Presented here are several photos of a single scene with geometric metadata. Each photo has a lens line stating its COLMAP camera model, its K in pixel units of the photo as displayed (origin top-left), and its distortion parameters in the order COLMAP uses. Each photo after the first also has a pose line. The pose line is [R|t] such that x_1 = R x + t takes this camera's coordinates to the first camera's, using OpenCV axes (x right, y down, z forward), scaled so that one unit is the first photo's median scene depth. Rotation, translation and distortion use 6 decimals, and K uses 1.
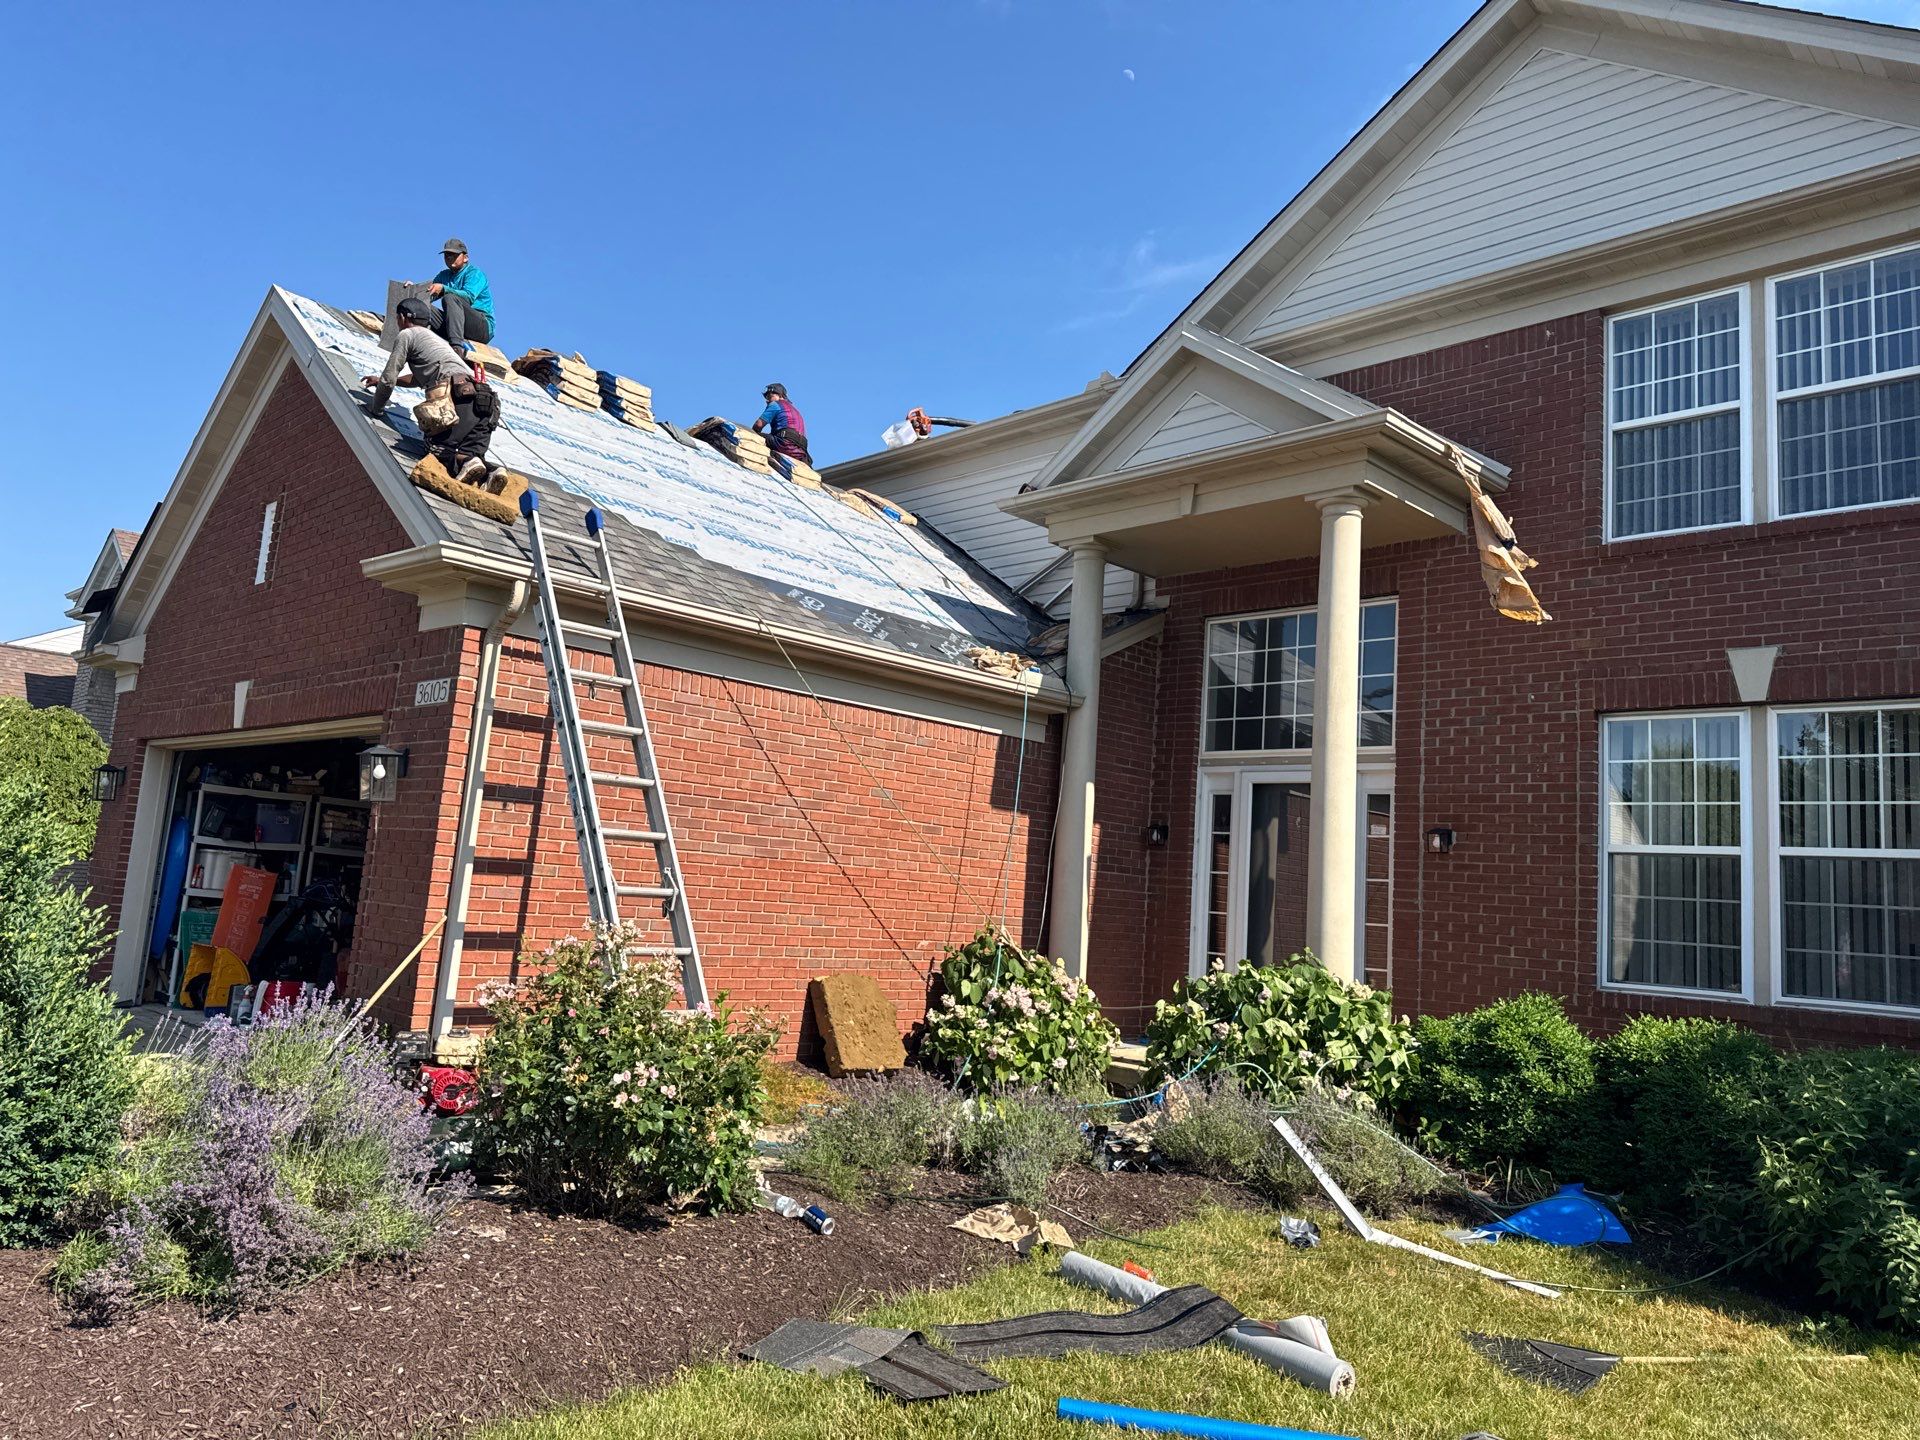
lens RADIAL K [[1347.0, 0, 960.0], [0, 1347.0, 720.0], [0, 0, 1]] dist [-0.001443, -0.007399]
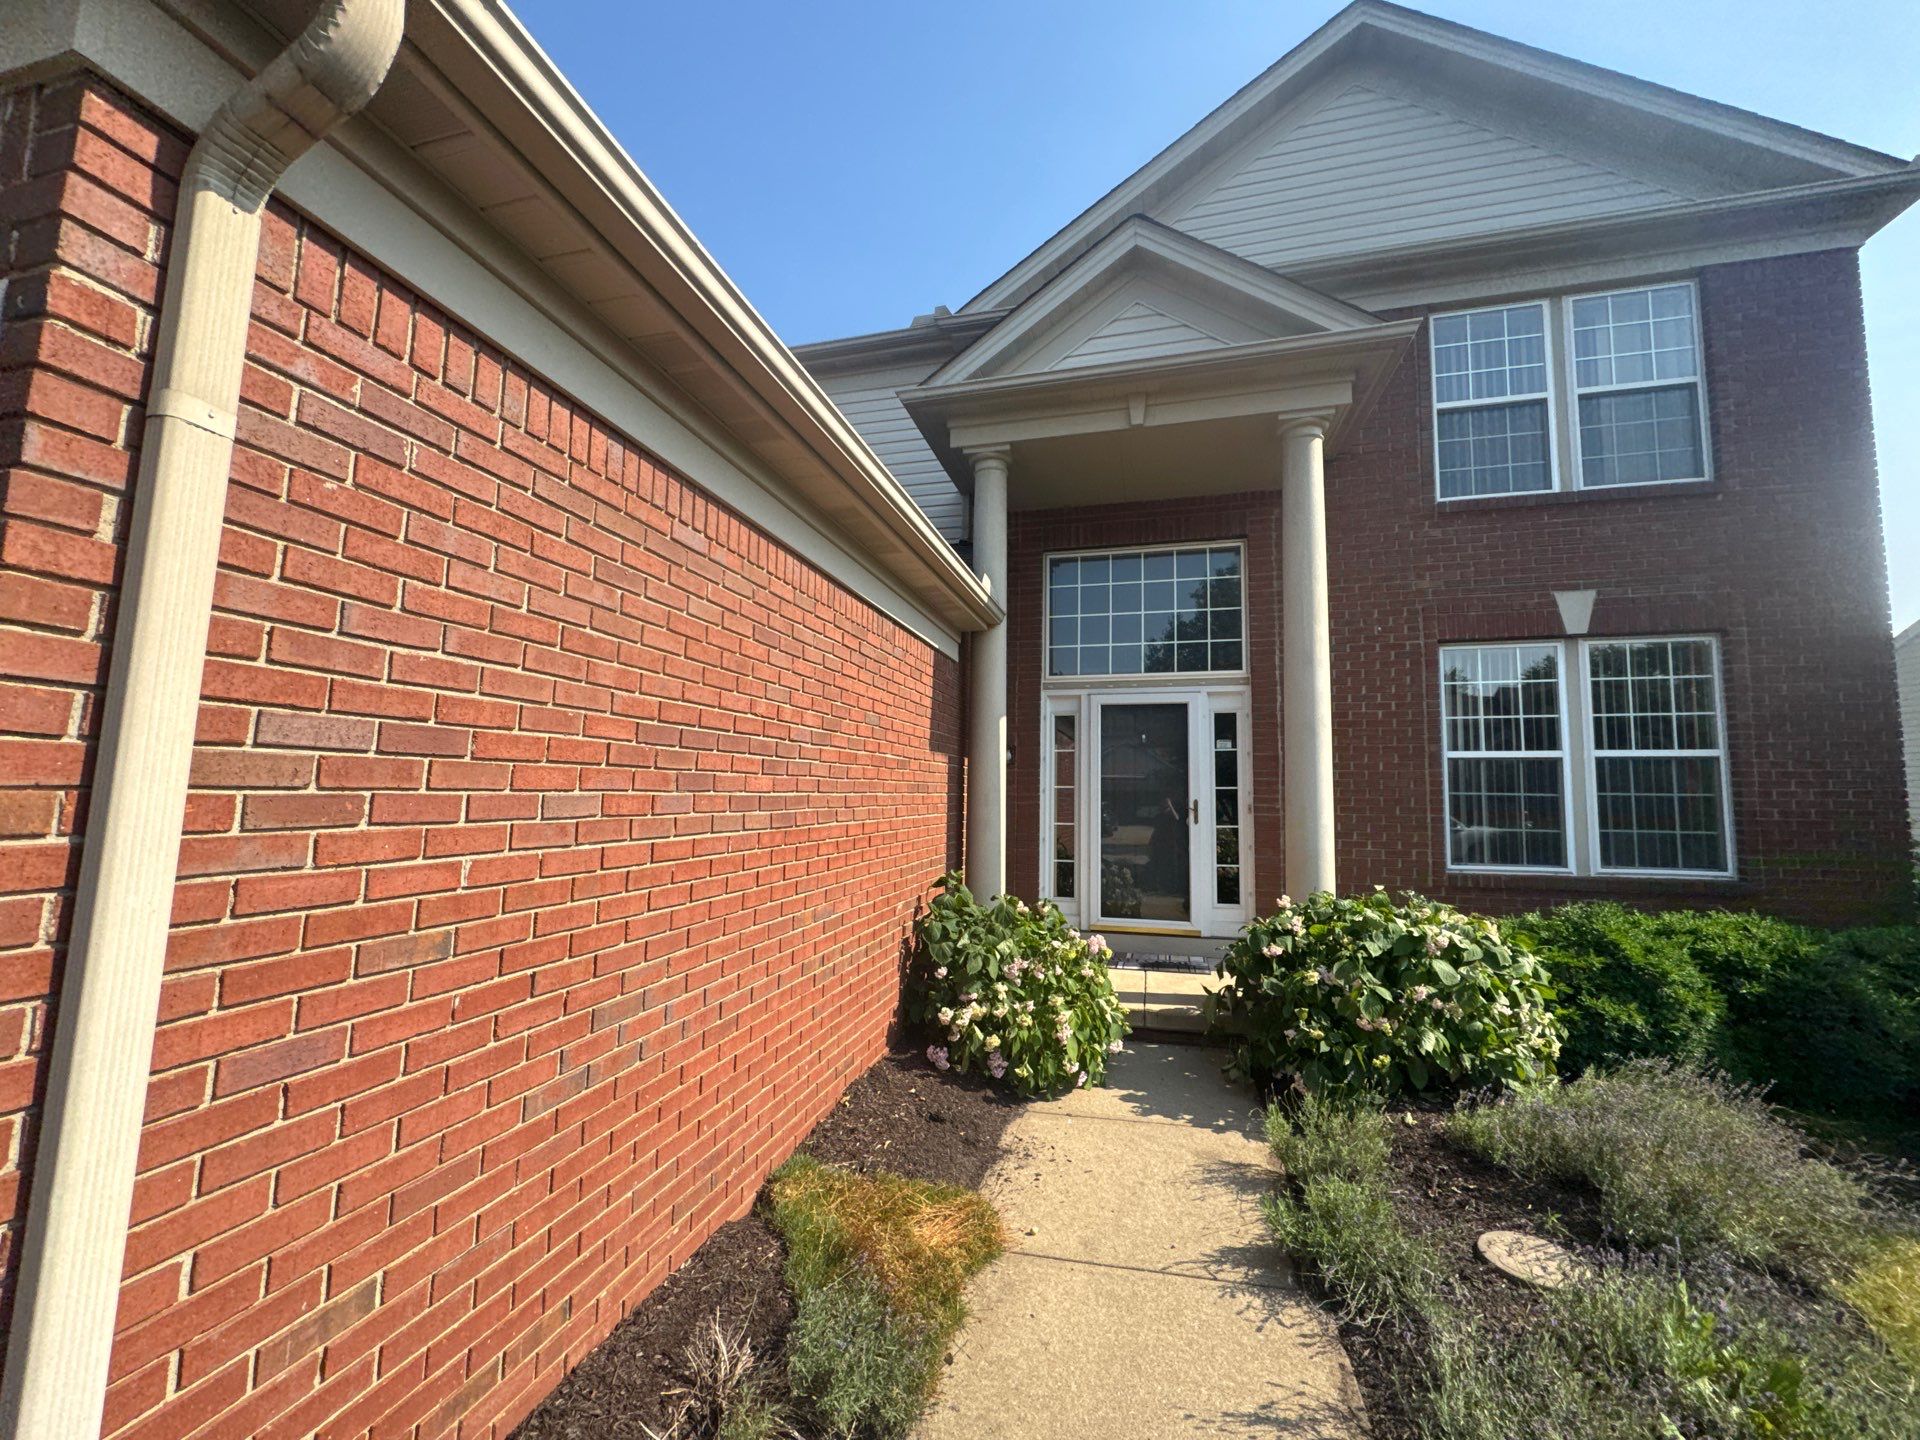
lens RADIAL K [[763.5, 0, 960.0], [0, 763.5, 720.0], [0, 0, 1]] dist [-0.013298, -0.000103]
pose [[0.864130, -0.020648, 0.502846, -0.246007], [-0.012347, 0.997987, 0.062199, 0.027792], [-0.503118, -0.059957, 0.862135, 0.654108]]
